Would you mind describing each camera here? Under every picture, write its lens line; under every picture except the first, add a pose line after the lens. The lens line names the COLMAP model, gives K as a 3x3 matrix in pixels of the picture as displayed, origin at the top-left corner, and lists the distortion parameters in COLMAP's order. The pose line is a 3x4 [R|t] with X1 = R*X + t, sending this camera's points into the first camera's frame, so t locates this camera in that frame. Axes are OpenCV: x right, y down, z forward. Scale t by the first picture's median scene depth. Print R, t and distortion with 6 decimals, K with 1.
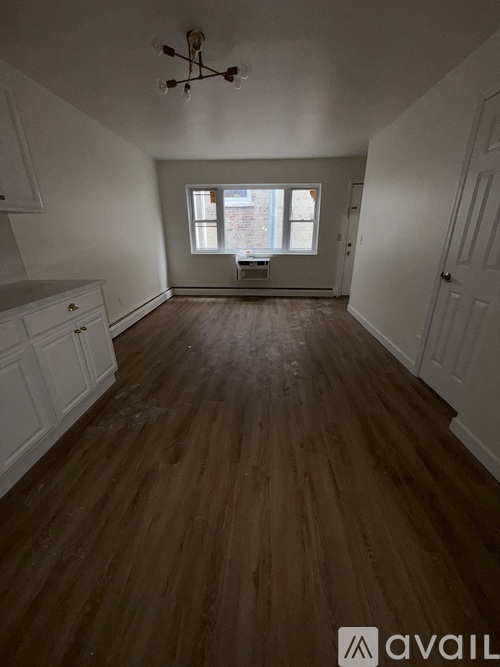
lens RADIAL K [[269.6, 0, 252.1], [0, 269.6, 334.2], [0, 0, 1]] dist [-0.001021, -0.000006]
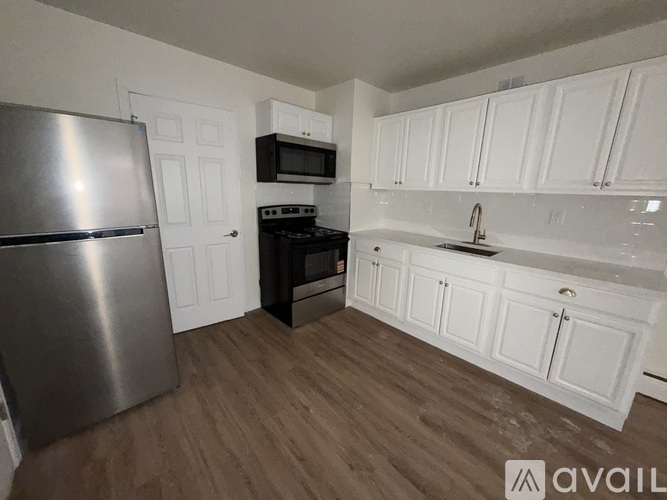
lens RADIAL K [[269.6, 0, 333.0], [0, 269.6, 250.7], [0, 0, 1]] dist [-0.001021, -0.000006]
pose [[-0.707804, 0.149632, -0.690379, 0.646771], [-0.273773, 0.842823, 0.463356, -0.522680], [0.651200, 0.516972, -0.555588, 1.096513]]
